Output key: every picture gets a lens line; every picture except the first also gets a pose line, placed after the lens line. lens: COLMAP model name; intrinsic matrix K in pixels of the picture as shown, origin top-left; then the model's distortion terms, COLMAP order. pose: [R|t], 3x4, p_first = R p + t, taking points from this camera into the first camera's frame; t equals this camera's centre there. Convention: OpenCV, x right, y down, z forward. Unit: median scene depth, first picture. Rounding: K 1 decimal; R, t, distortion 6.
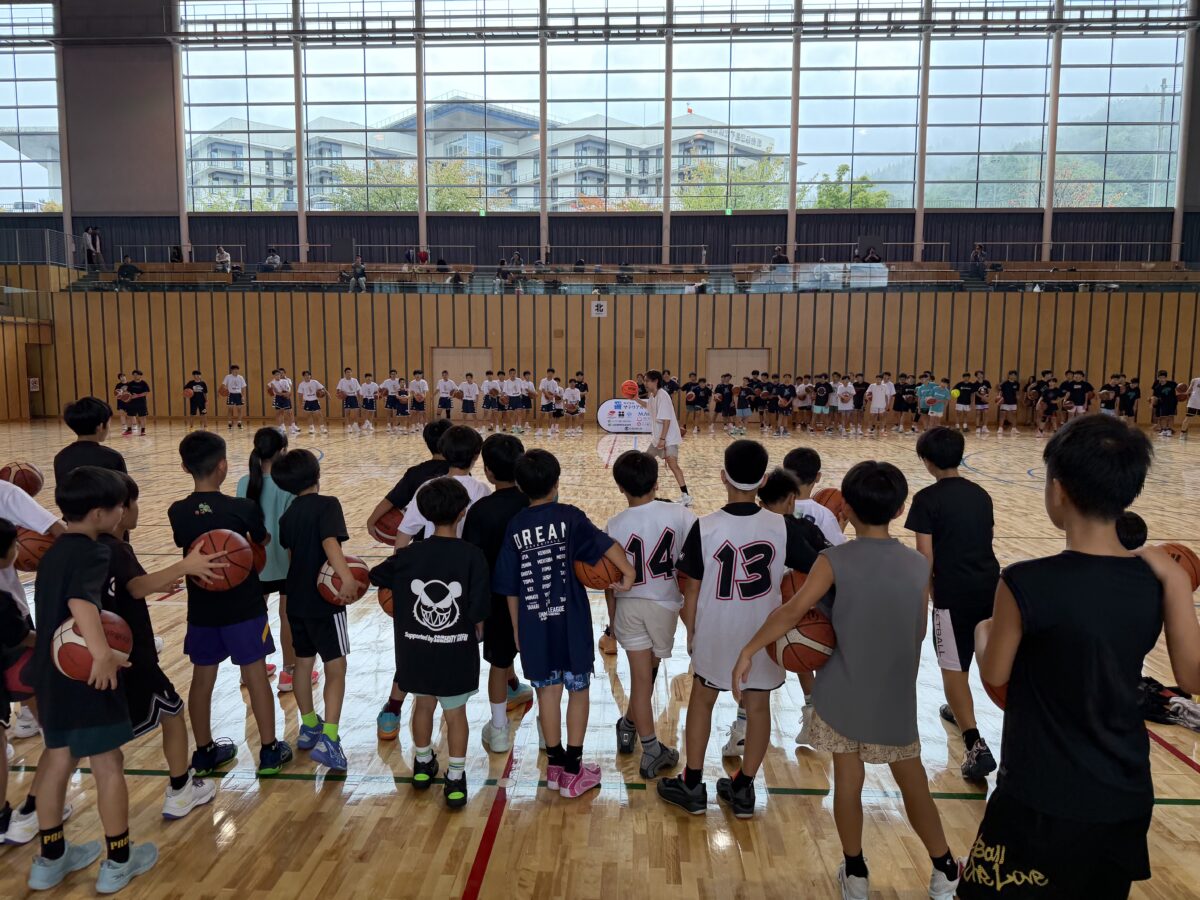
lens RADIAL K [[852.1, 0, 597.3], [0, 852.1, 454.5], [0, 0, 1]] dist [0.012675, -0.029176]
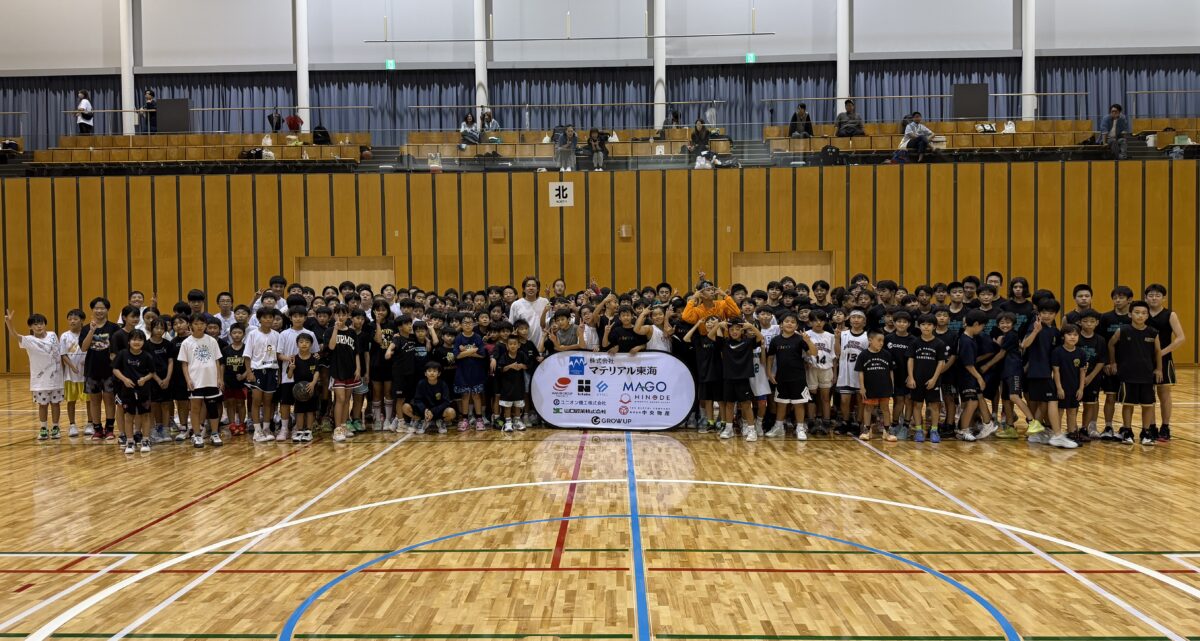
lens RADIAL K [[811.6, 0, 600.0], [0, 811.6, 317.0], [0, 0, 1]] dist [-0.001525, 0.000103]
pose [[0.999733, -0.019226, 0.012807, 0.021881], [0.020057, 0.997469, -0.068221, -0.037424], [-0.011463, 0.068459, 0.997588, 0.403055]]
